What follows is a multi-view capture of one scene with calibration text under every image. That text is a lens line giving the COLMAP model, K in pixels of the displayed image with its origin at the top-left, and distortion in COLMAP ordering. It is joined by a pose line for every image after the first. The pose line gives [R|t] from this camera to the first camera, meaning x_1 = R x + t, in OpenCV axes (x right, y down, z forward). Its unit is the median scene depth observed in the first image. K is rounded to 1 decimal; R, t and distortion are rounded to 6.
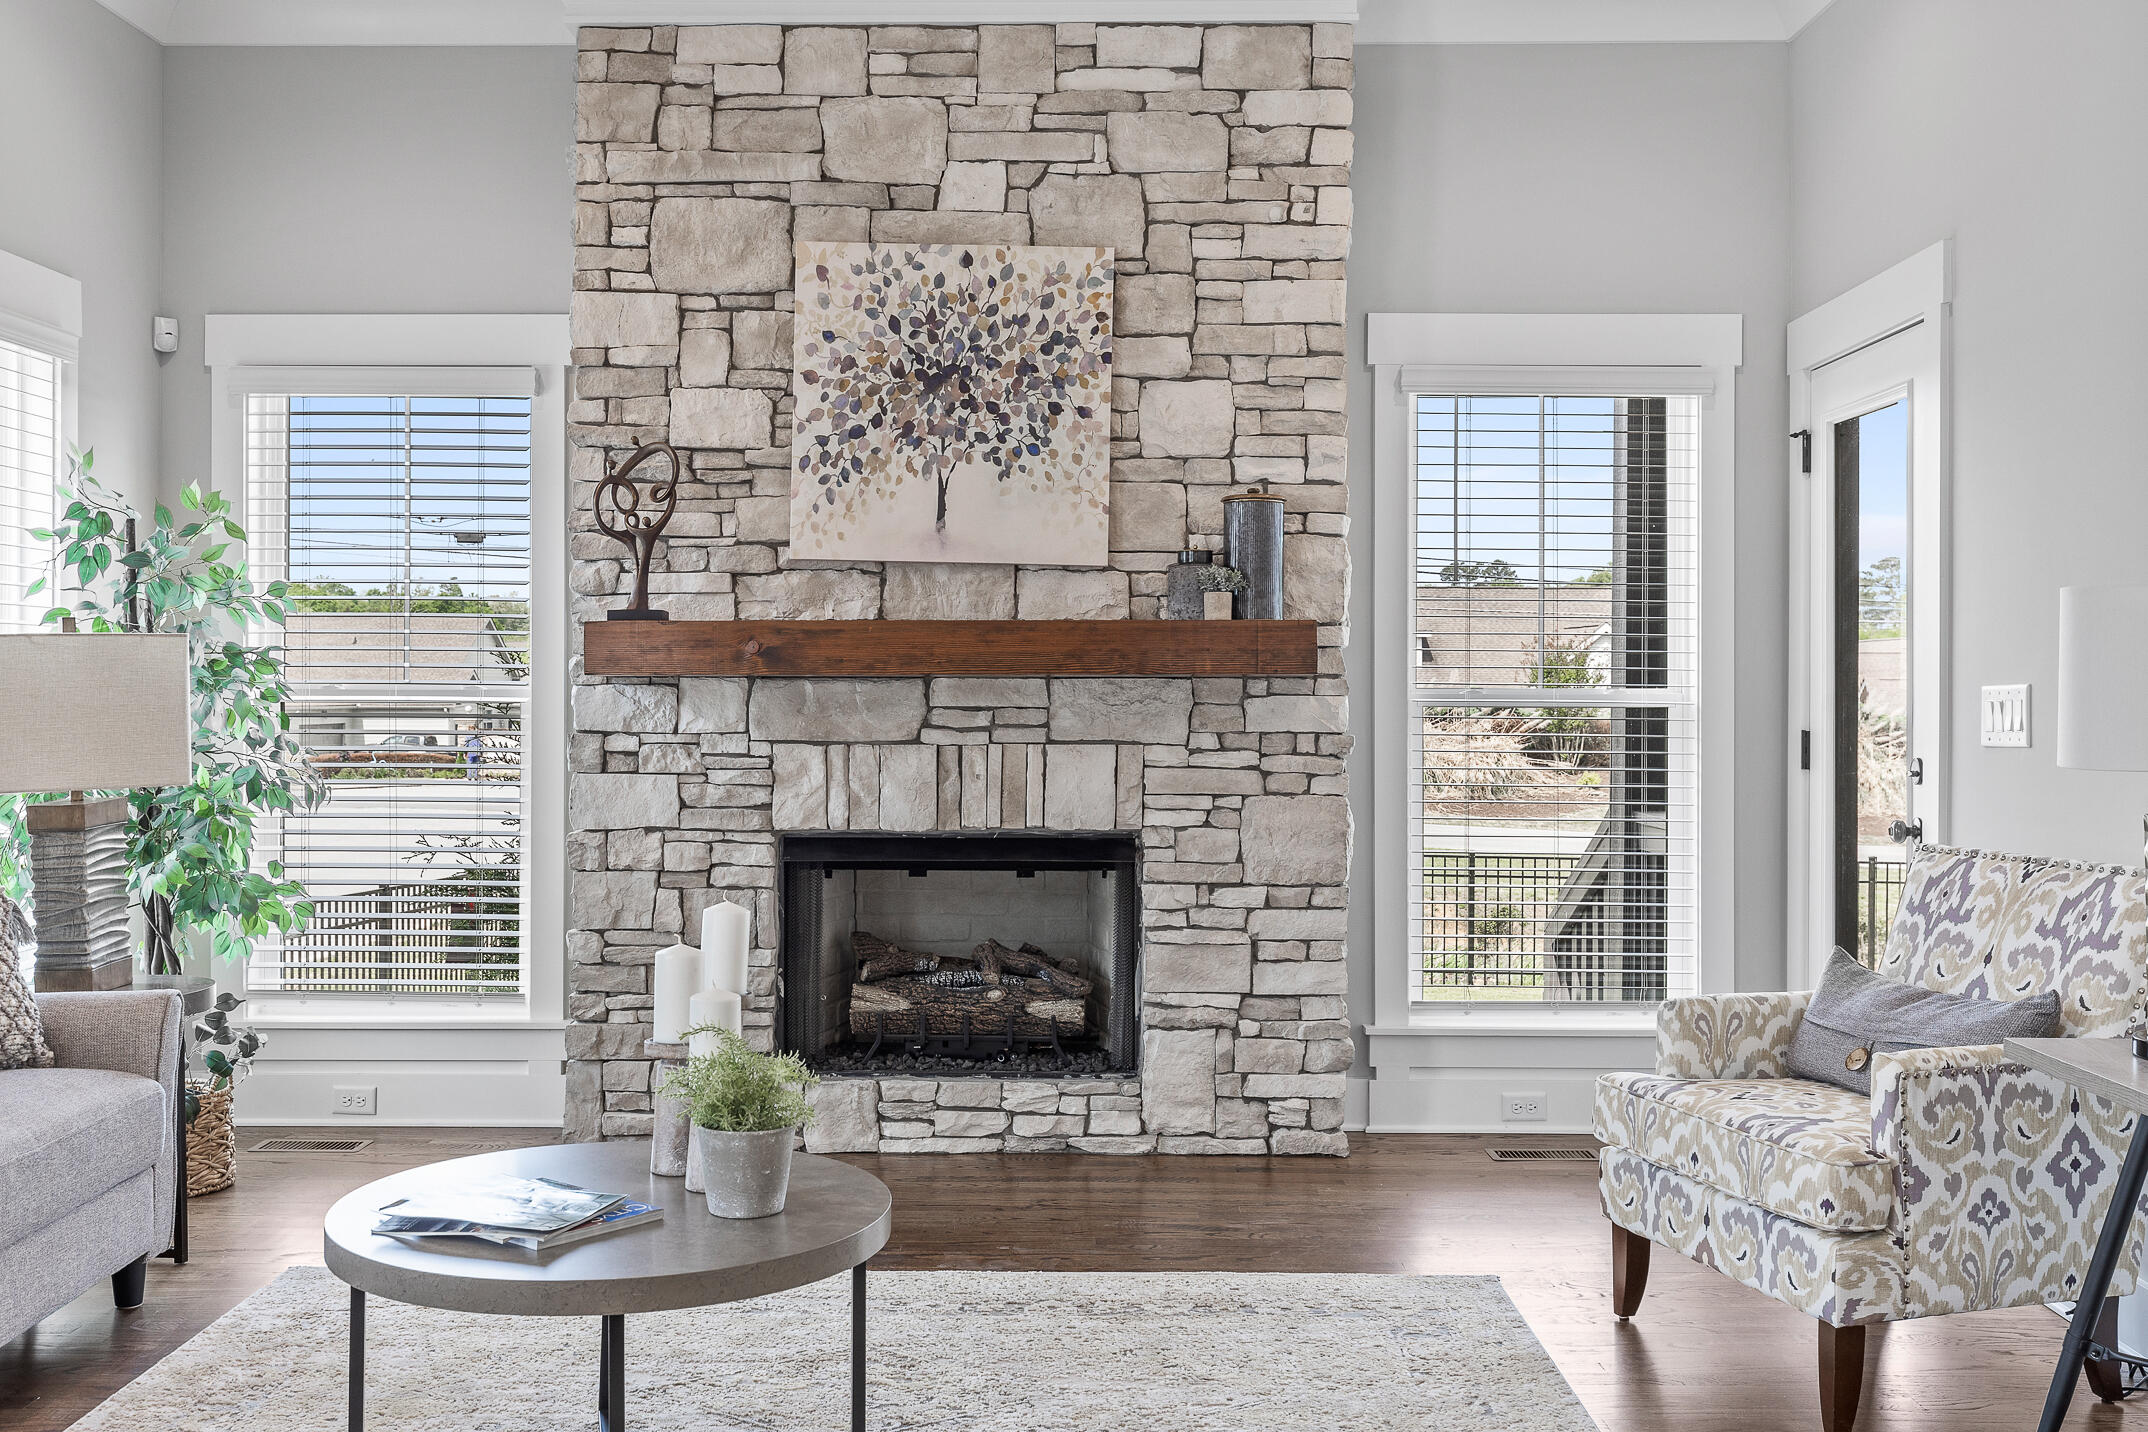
lens RADIAL K [[2090.8, 0, 1075.1], [0, 2090.8, 702.9], [0, 0, 1]] dist [0.005695, -0.000622]
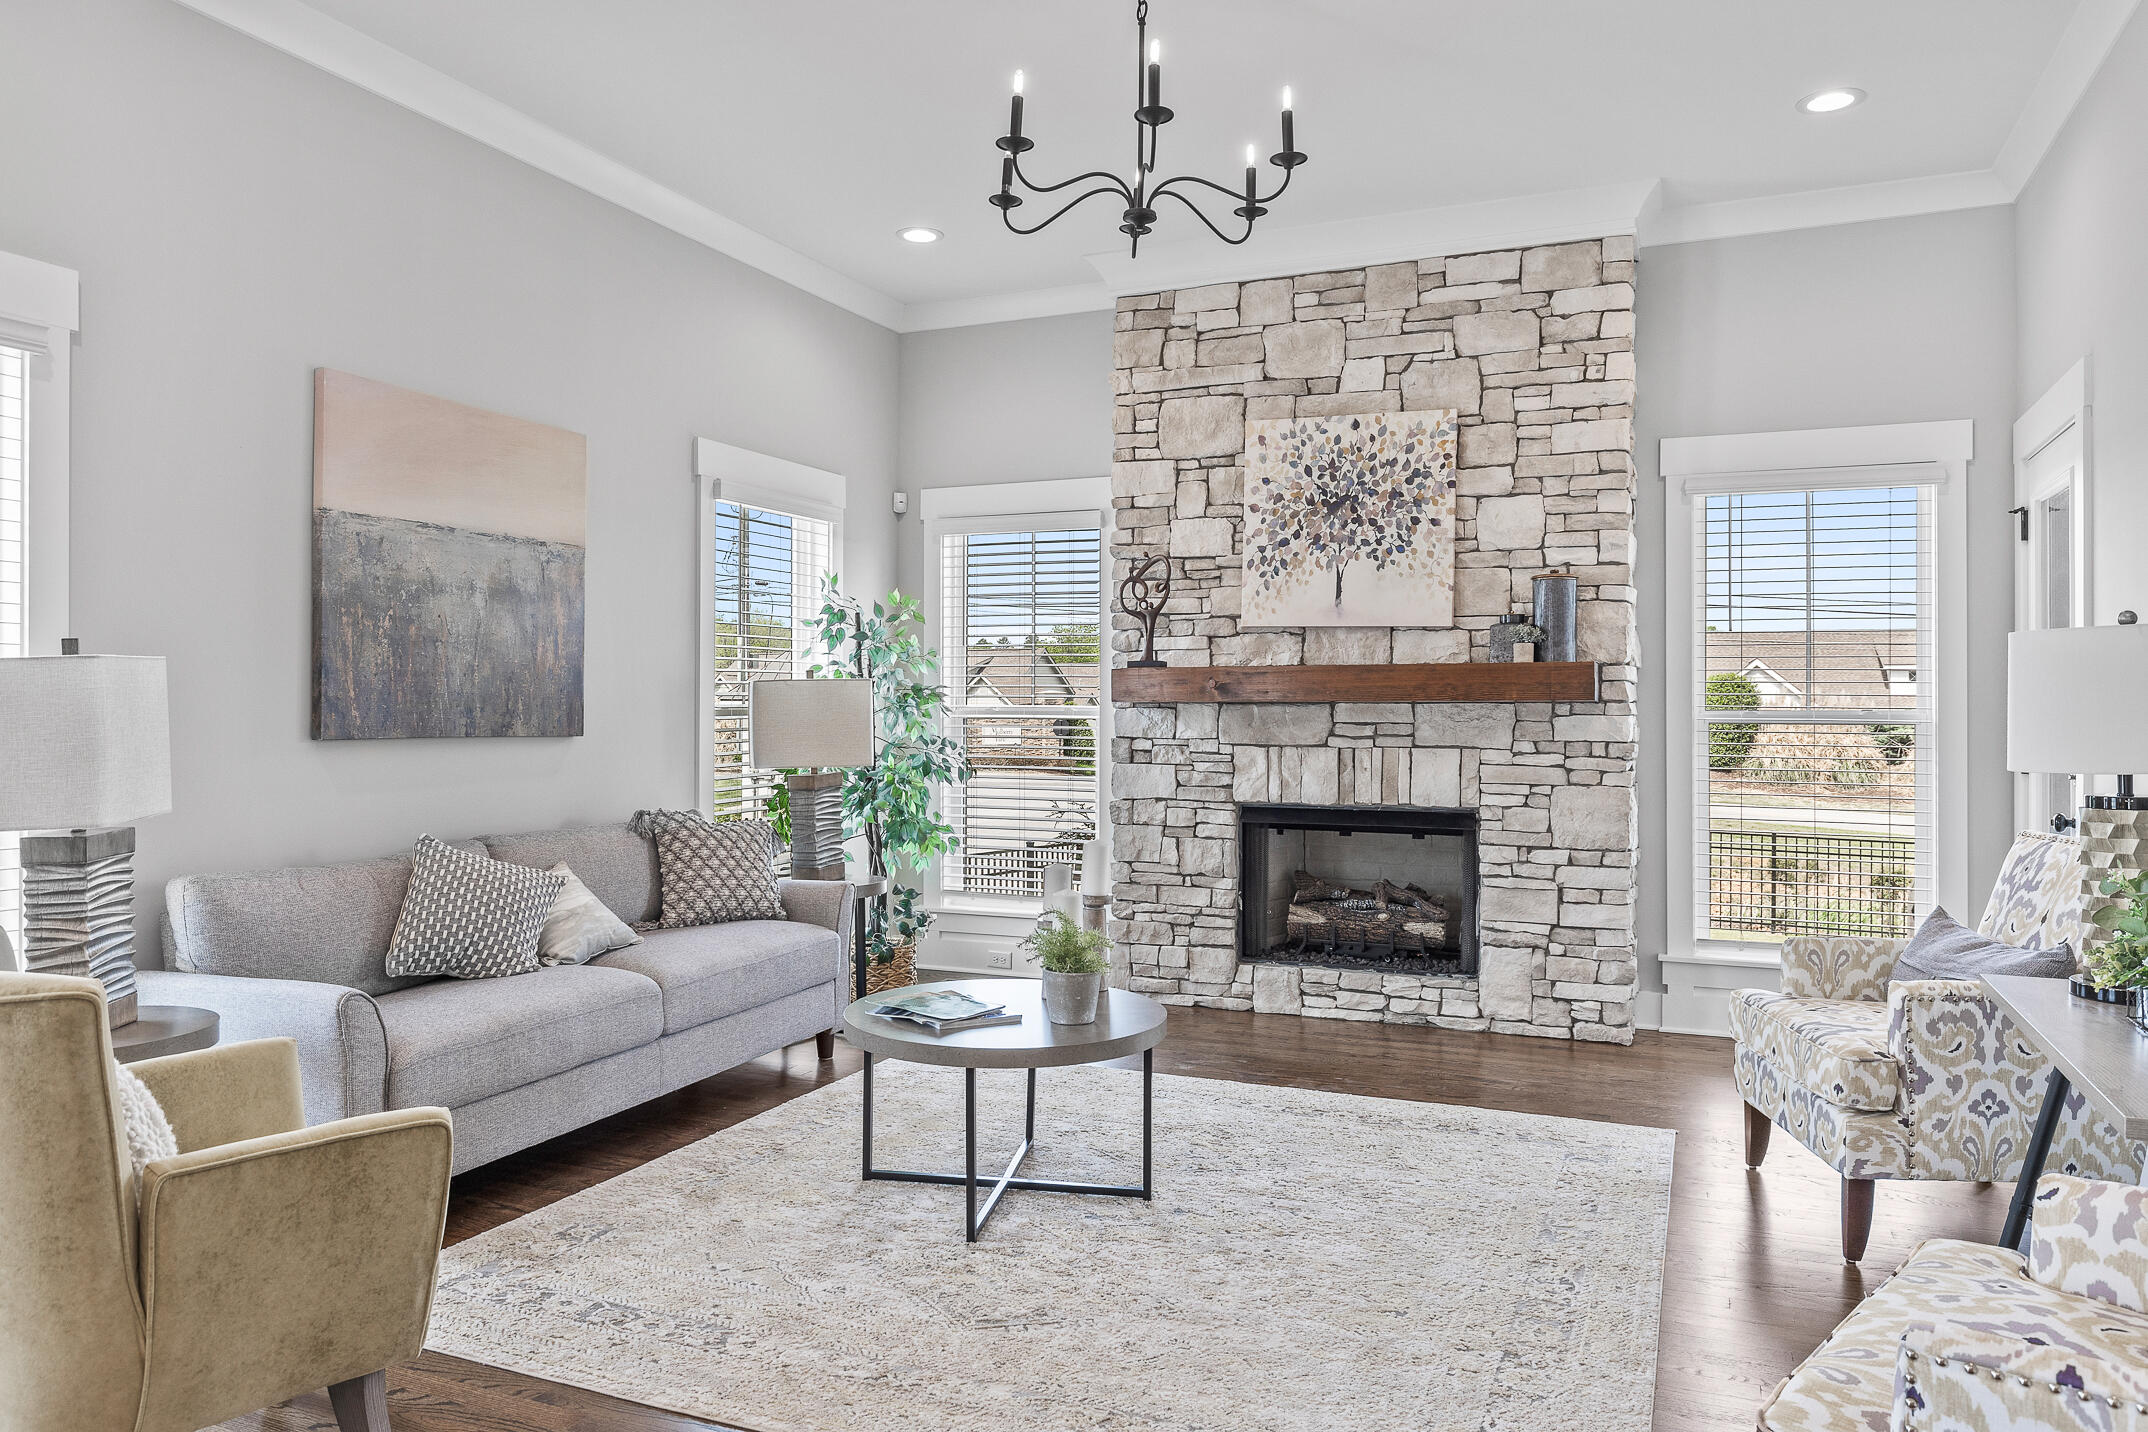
lens RADIAL K [[1472.7, 0, 1074.0], [0, 1472.7, 716.0], [0, 0, 1]] dist [-0.004963, -0.002472]
pose [[0.919984, 0.001517, -0.391954, 0.175203], [-0.002790, 0.999993, -0.002678, 0.000645], [0.391947, 0.003558, 0.919981, -0.050077]]
